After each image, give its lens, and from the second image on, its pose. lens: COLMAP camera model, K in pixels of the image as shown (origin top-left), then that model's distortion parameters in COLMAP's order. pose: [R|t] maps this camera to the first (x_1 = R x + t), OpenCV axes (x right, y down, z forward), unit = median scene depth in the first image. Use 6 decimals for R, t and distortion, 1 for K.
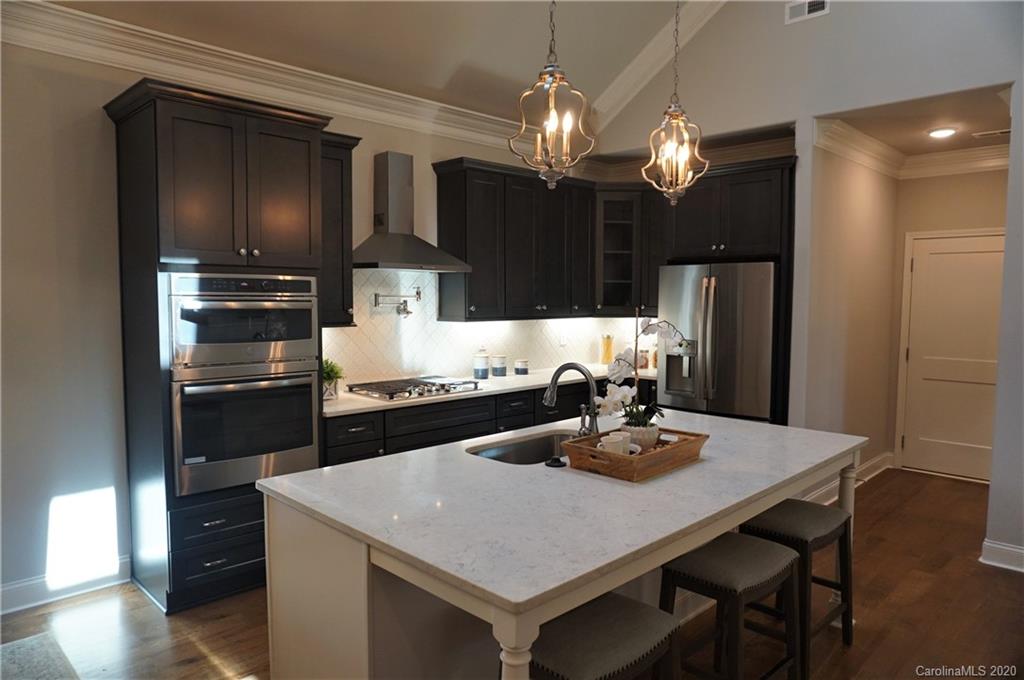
lens RADIAL K [[680.2, 0, 541.5], [0, 680.2, 340.7], [0, 0, 1]] dist [-0.015275, 0.019997]
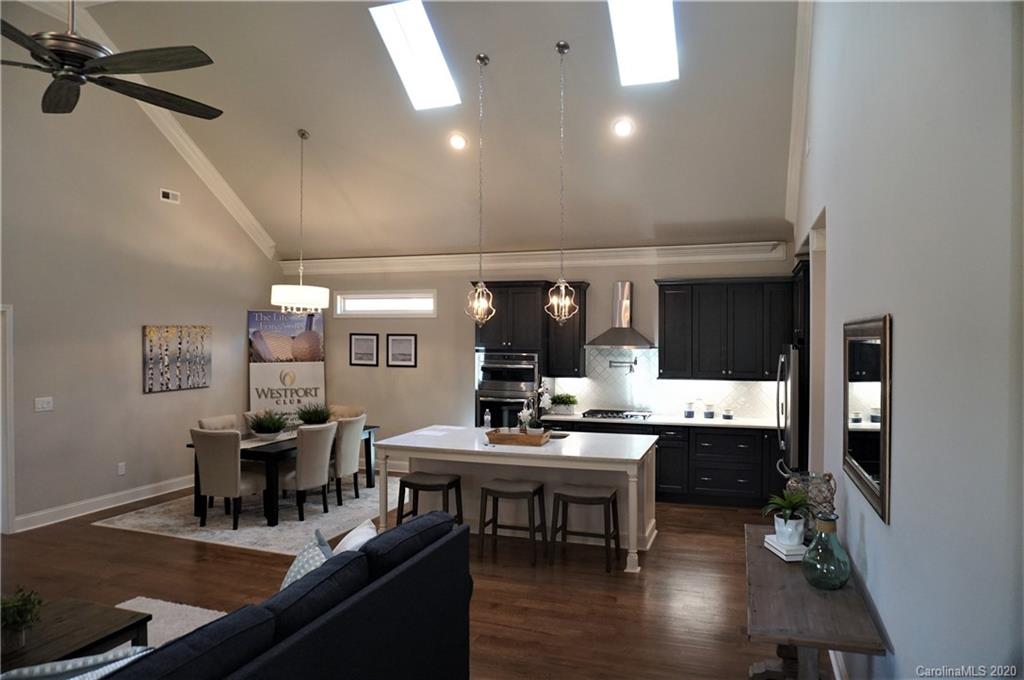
lens RADIAL K [[673.3, 0, 512.0], [0, 673.3, 340.0], [0, 0, 1]] dist [-0.039879, 0.041278]
pose [[0.401309, -0.006661, -0.915918, 1.522369], [-0.064474, 0.997288, -0.035502, -0.051202], [0.913671, 0.073300, 0.399791, 0.037625]]
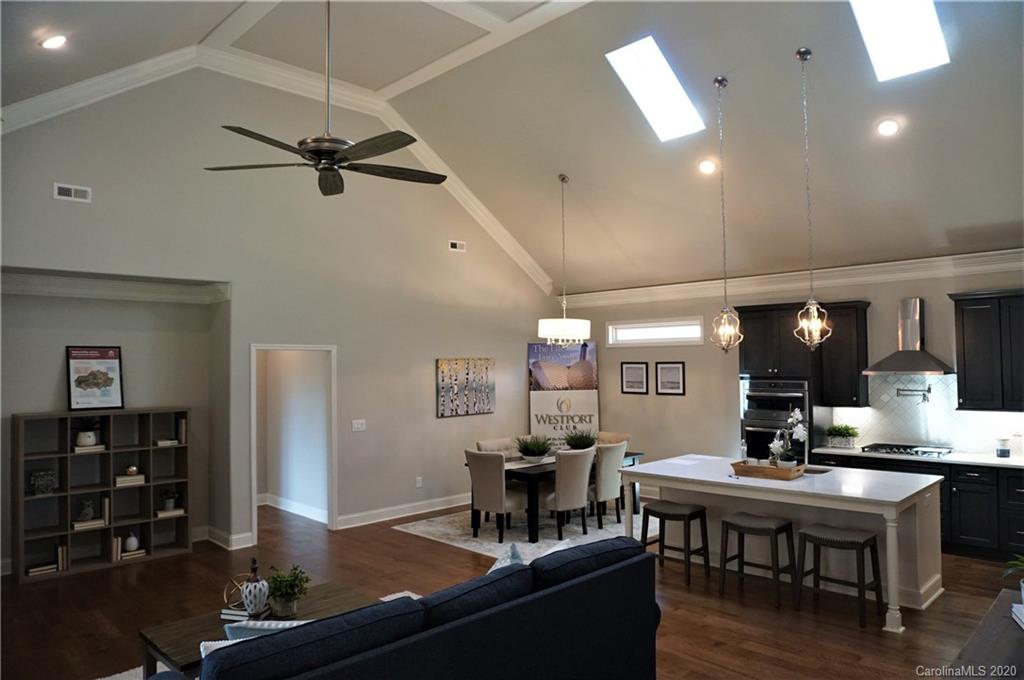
lens RADIAL K [[680.2, 0, 541.5], [0, 680.2, 340.7], [0, 0, 1]] dist [-0.015275, 0.019997]
pose [[-0.008479, -0.048753, -0.998775, 1.600022], [-0.058969, 0.997097, -0.048171, -0.064039], [0.998224, 0.058488, -0.011329, 0.195684]]
